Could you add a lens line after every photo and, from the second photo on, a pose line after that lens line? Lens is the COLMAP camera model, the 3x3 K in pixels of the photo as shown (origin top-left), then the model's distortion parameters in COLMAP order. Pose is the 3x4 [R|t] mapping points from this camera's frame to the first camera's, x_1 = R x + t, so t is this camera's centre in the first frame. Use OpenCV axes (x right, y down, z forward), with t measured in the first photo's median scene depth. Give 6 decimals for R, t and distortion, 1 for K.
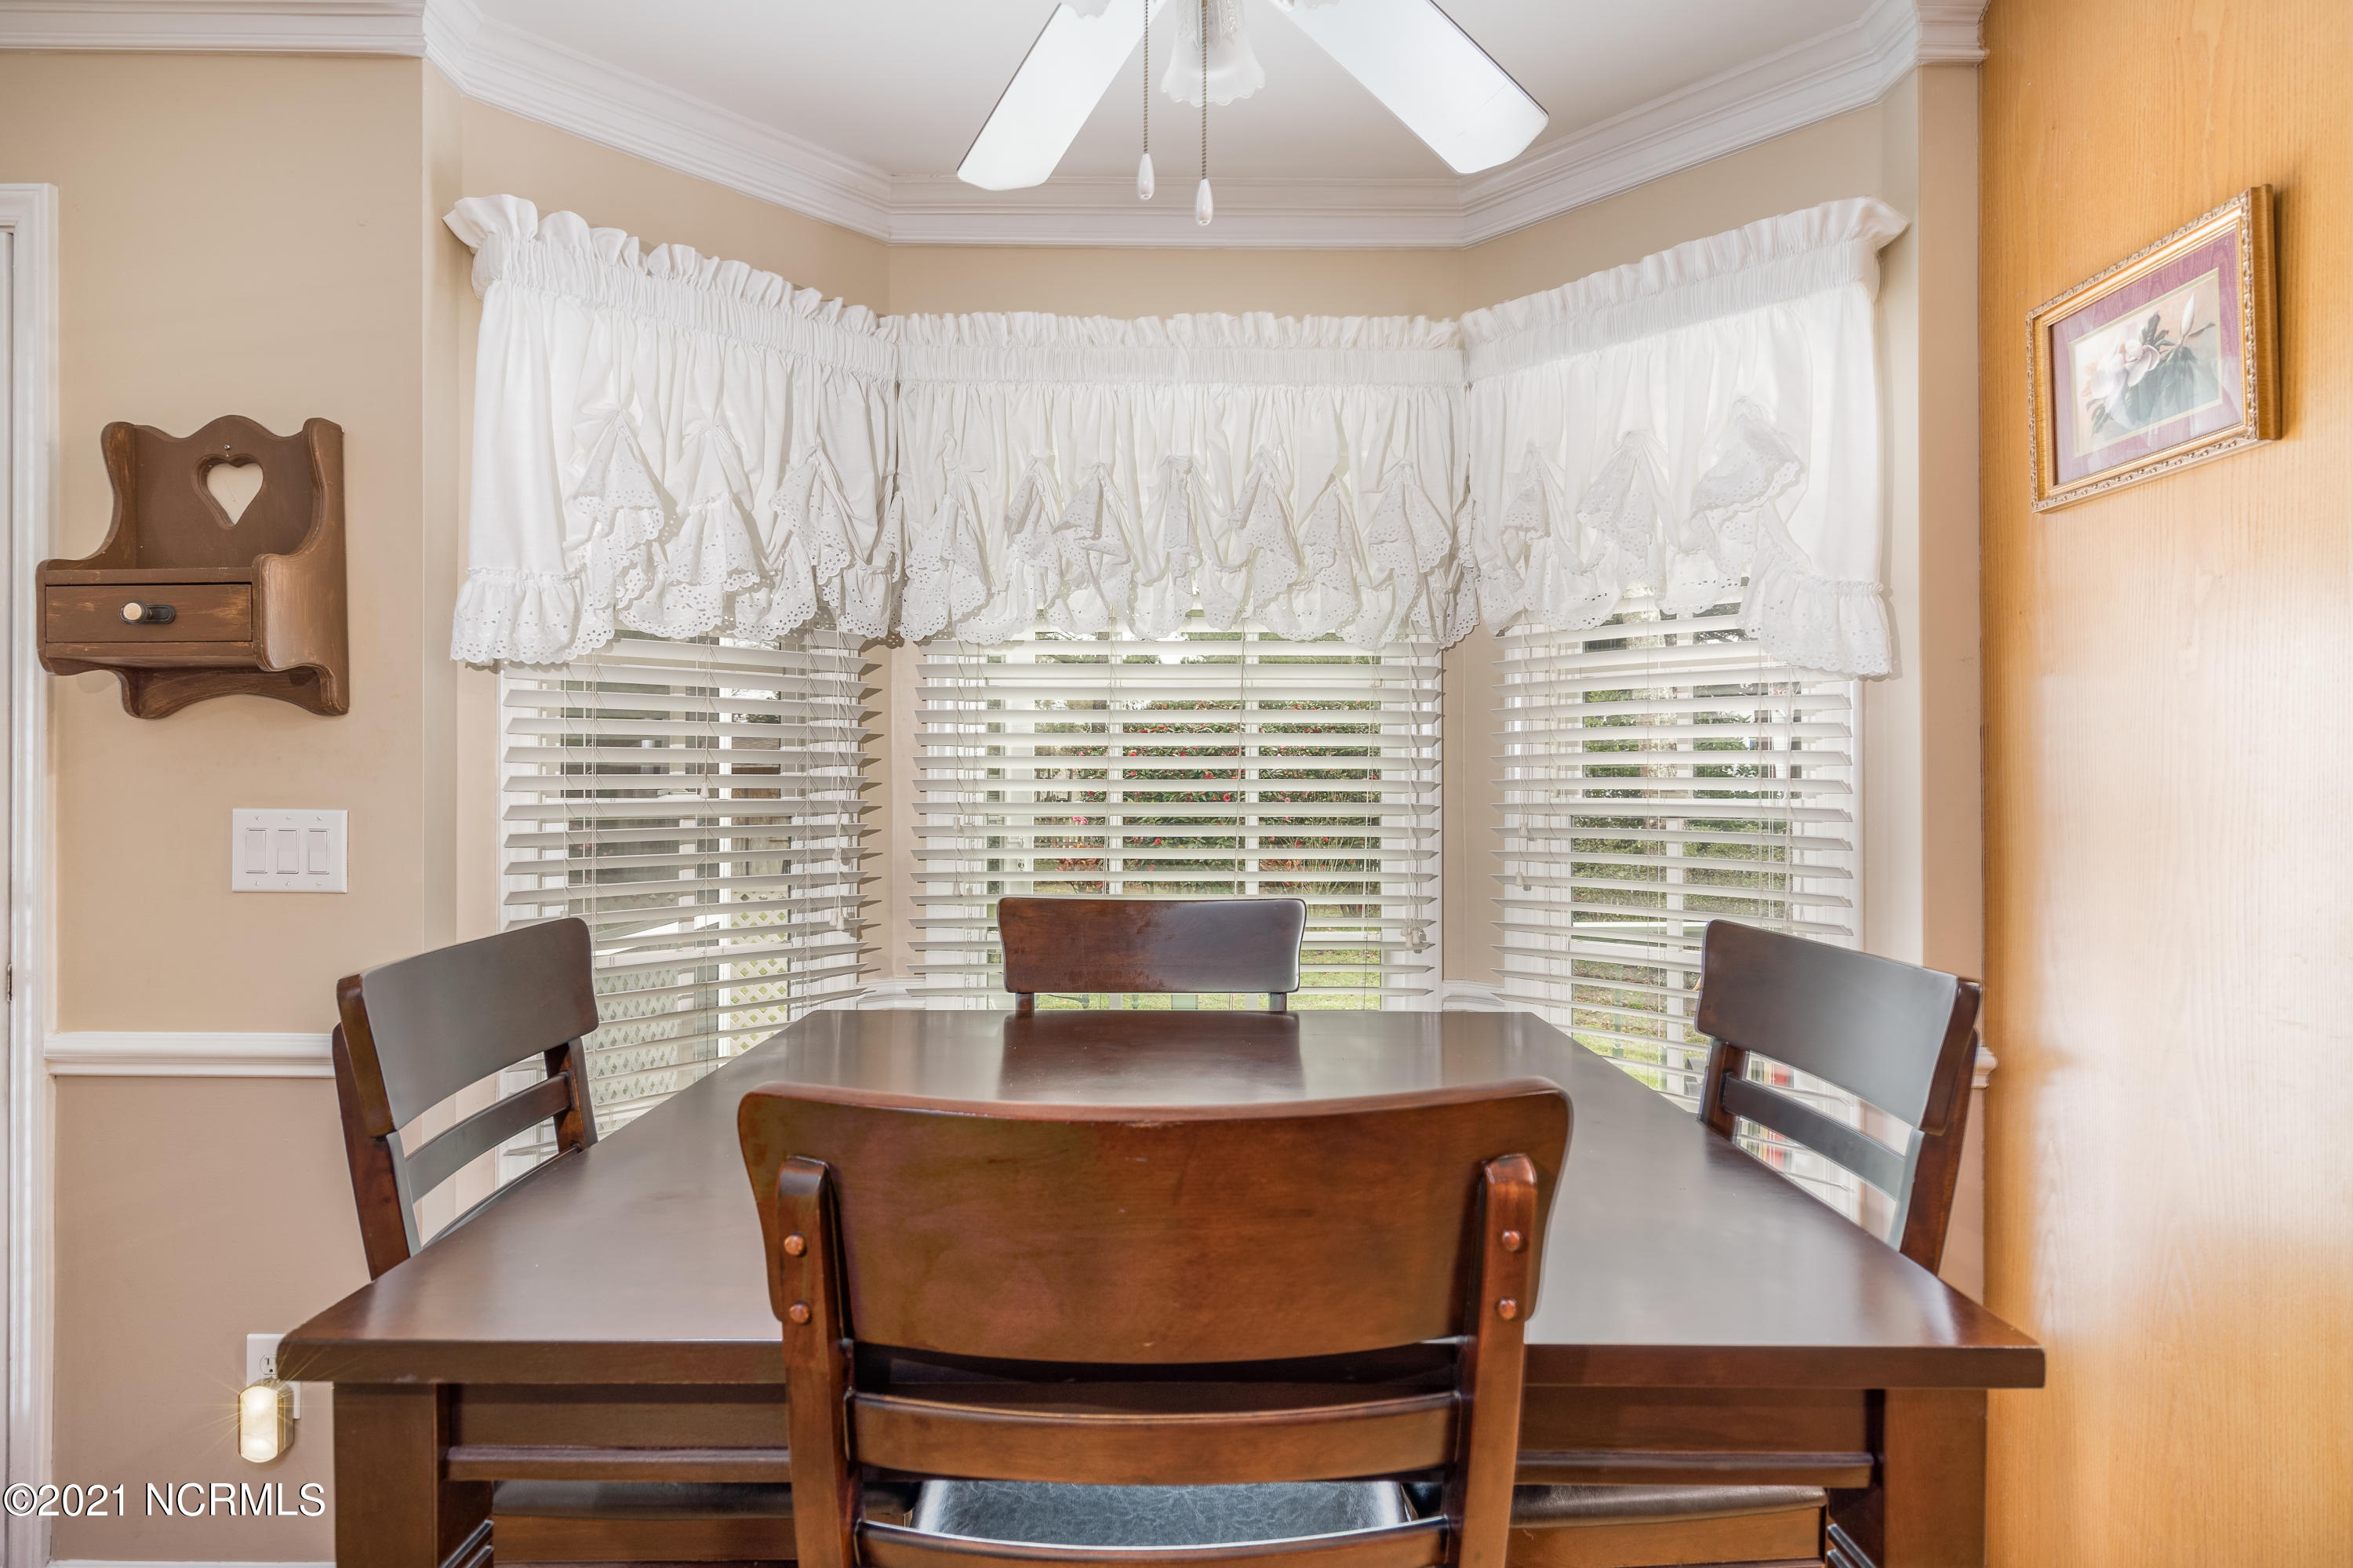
lens RADIAL K [[1203.2, 0, 1180.0], [0, 1203.2, 782.3], [0, 0, 1]] dist [0.001477, 0.000350]
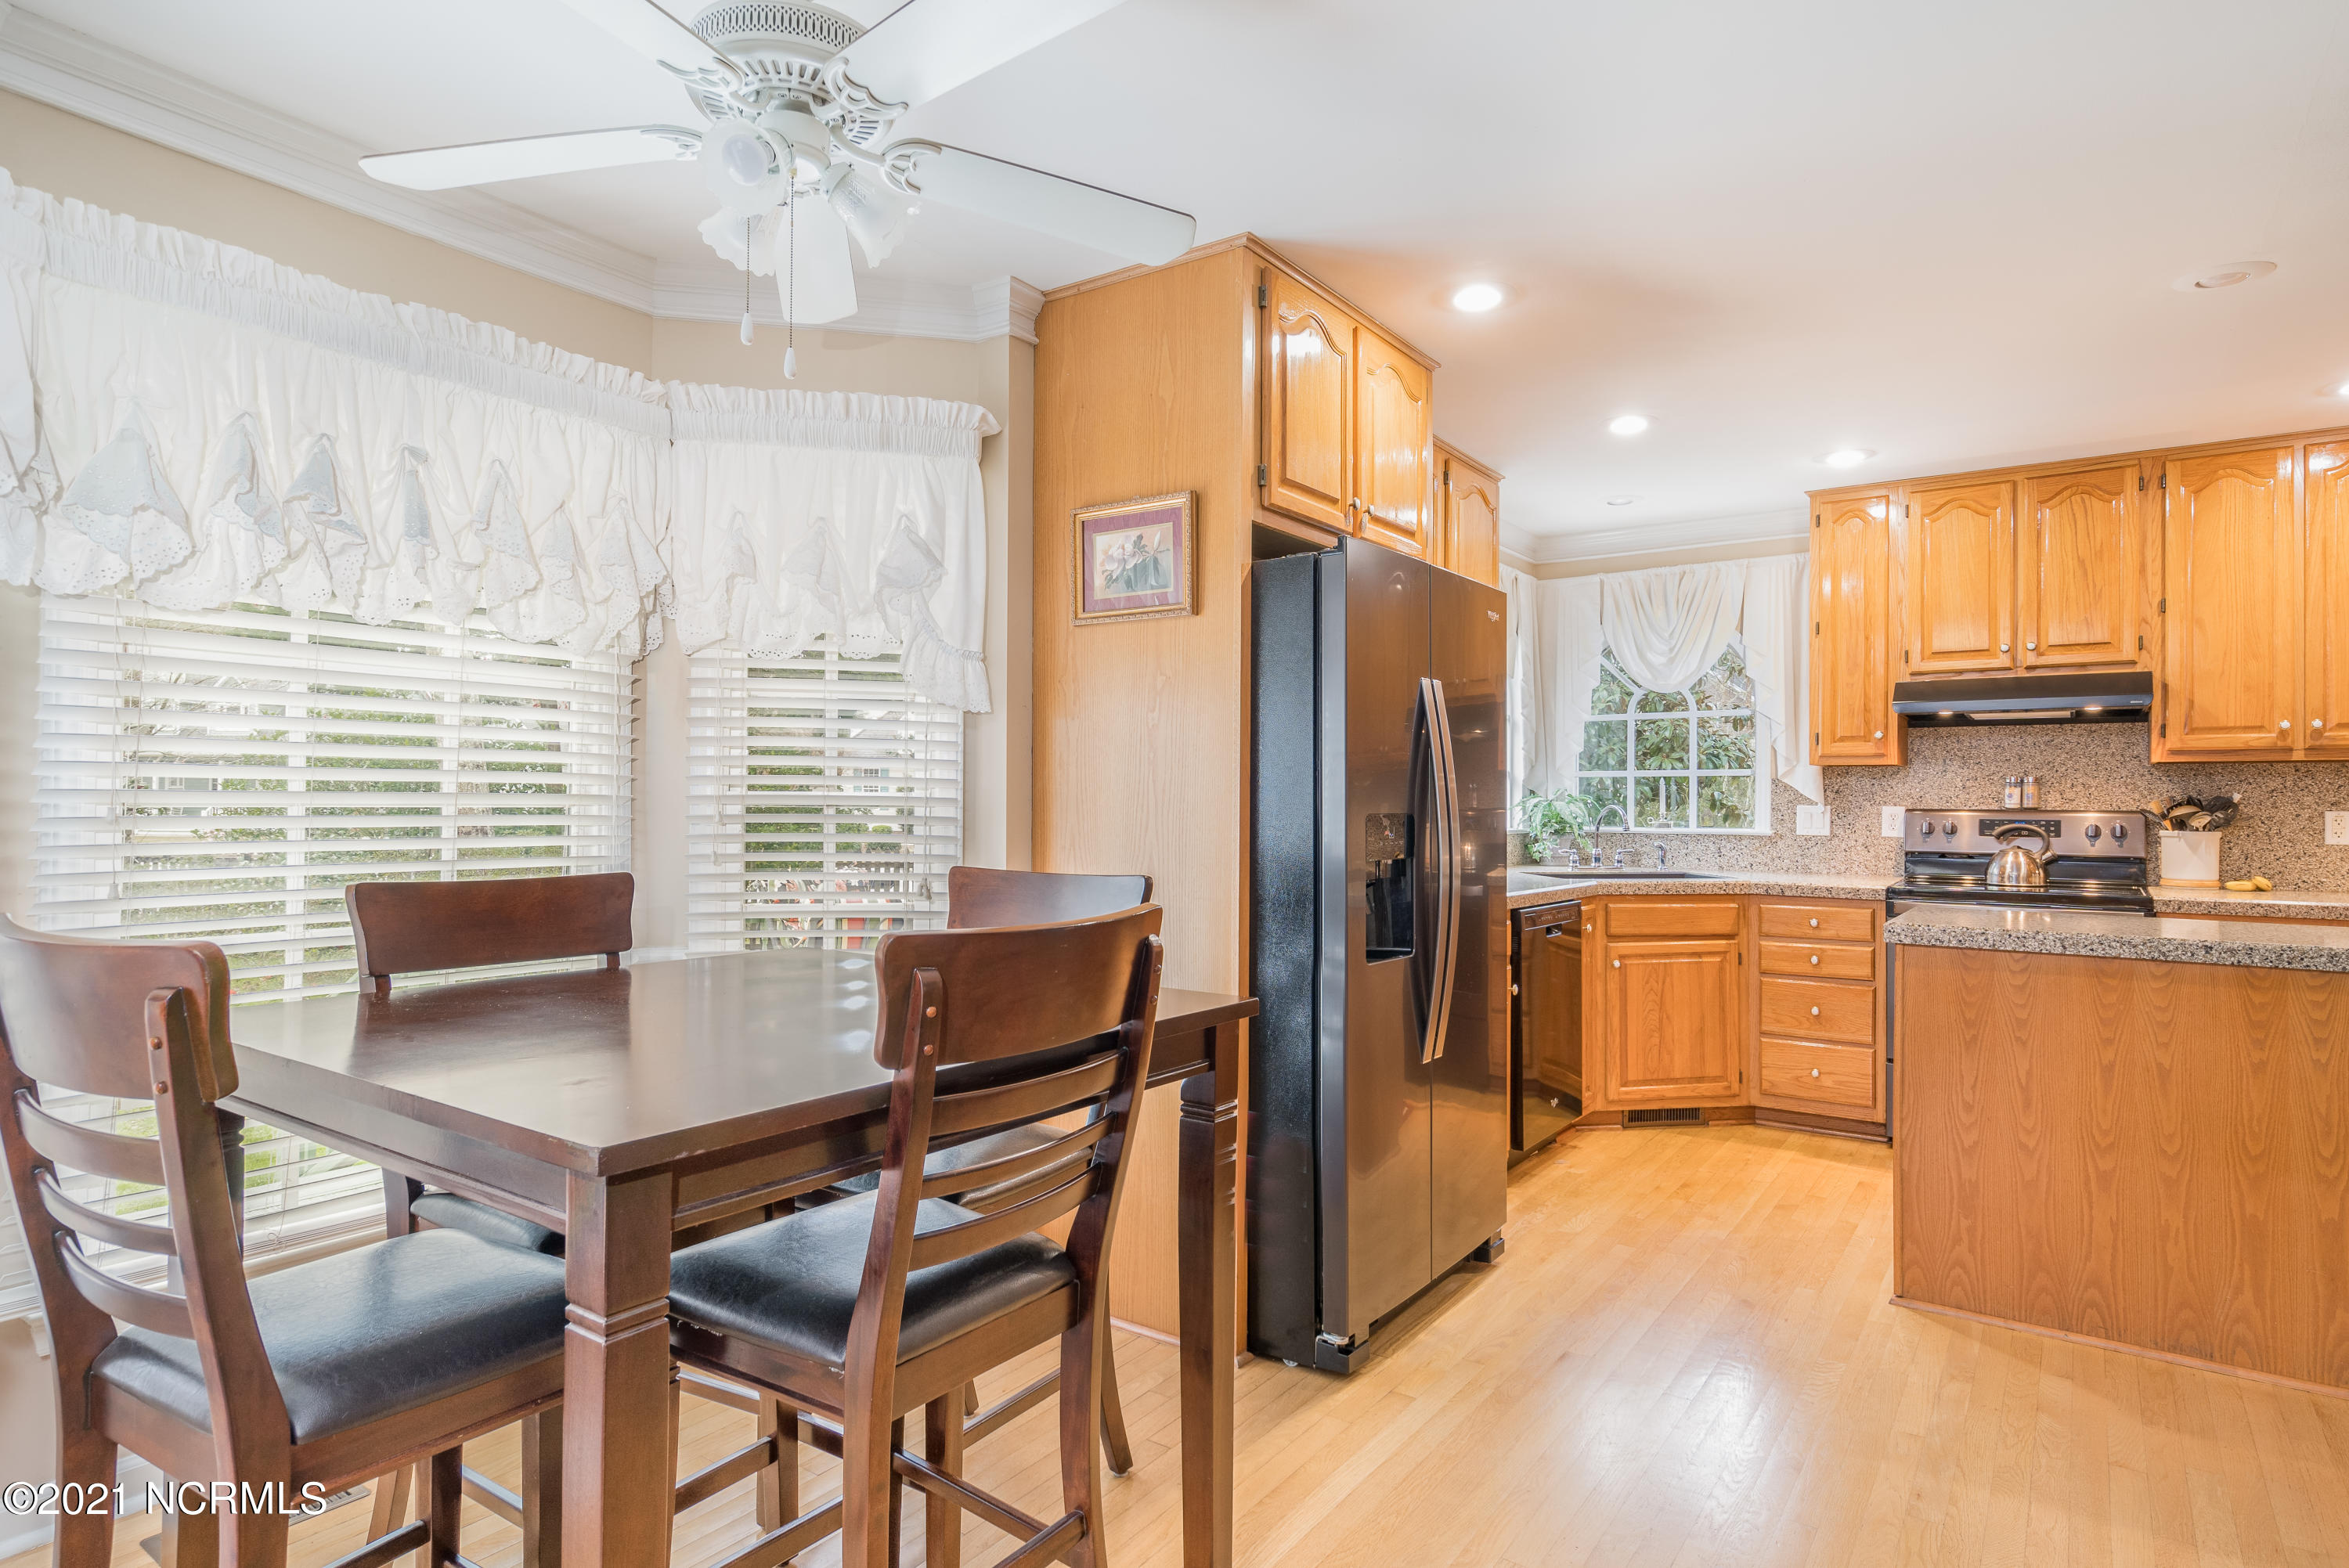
lens RADIAL K [[1269.9, 0, 1166.9], [0, 1269.9, 788.8], [0, 0, 1]] dist [0.000872, 0.000461]
pose [[0.583045, 0.009035, 0.812390, -0.612079], [-0.011164, 0.999933, -0.003108, 0.013670], [-0.812363, -0.007258, 0.583106, -0.158058]]
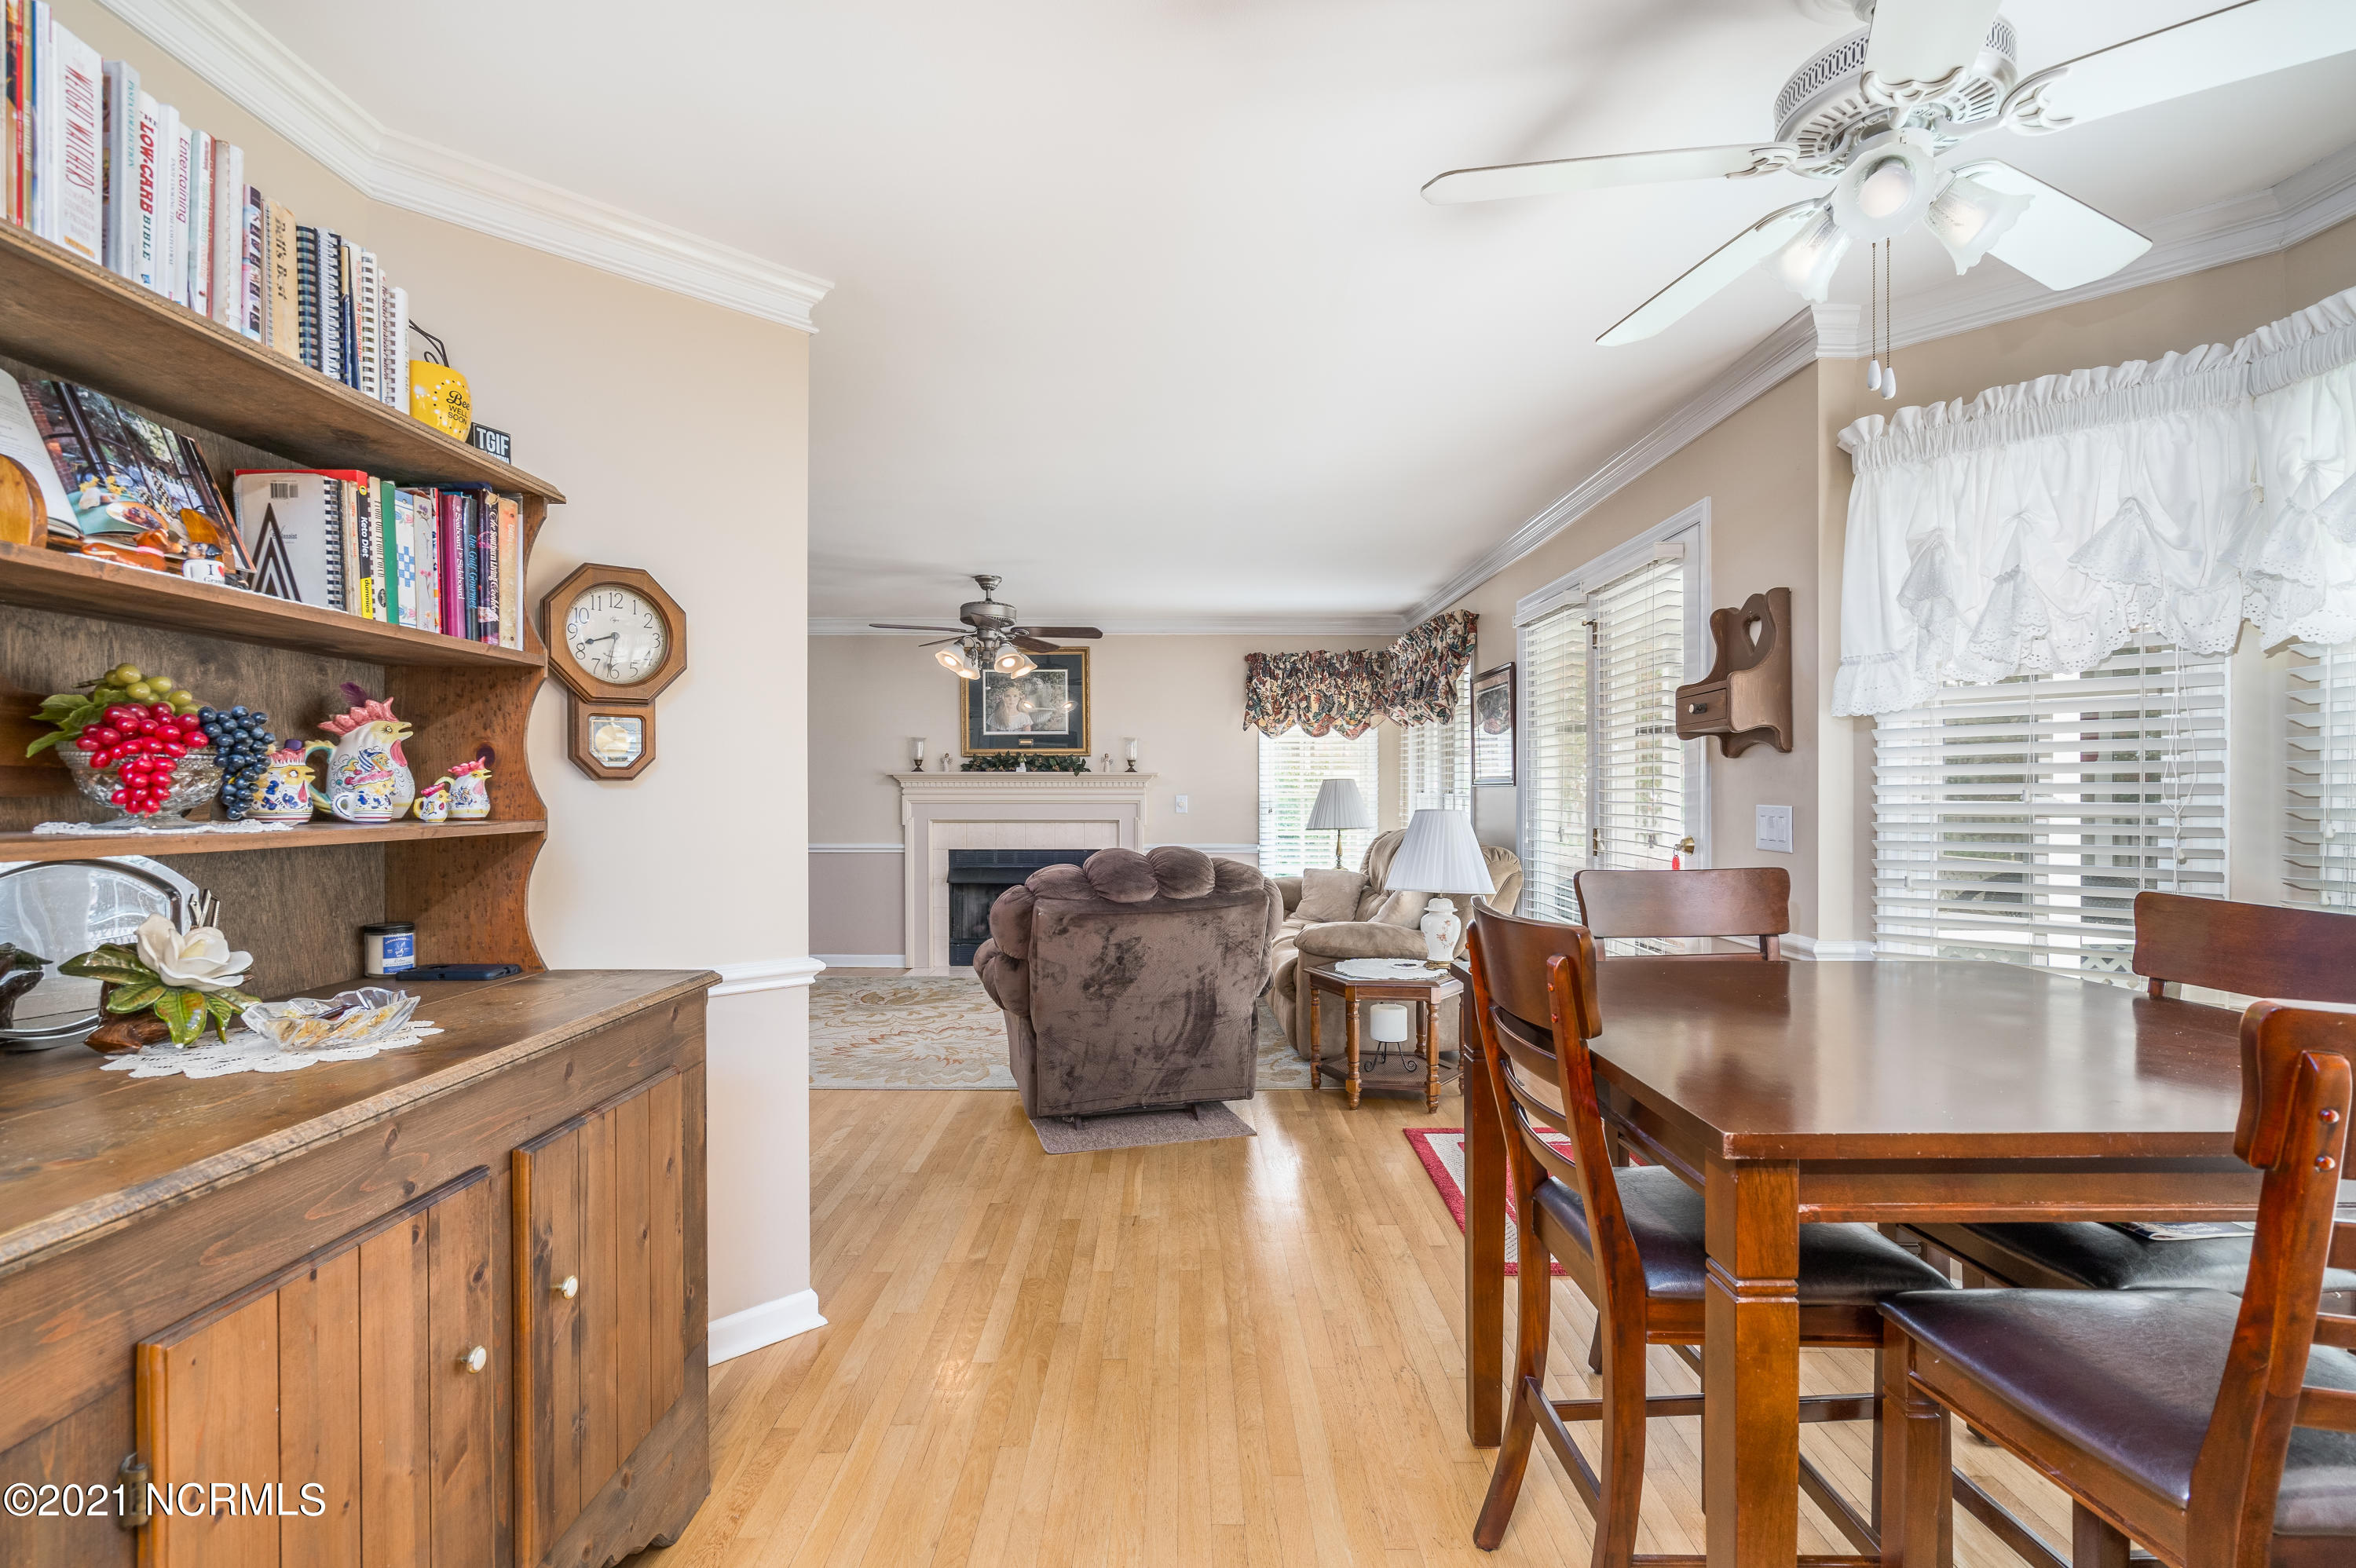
lens RADIAL K [[1078.8, 0, 1172.8], [0, 1078.8, 795.4], [0, 0, 1]] dist [0.001129, 0.000114]
pose [[0.004169, 0.000414, -0.999991, 0.841202], [0.005379, 0.999985, 0.000437, 0.001153], [0.999977, -0.005381, 0.004167, 0.090496]]
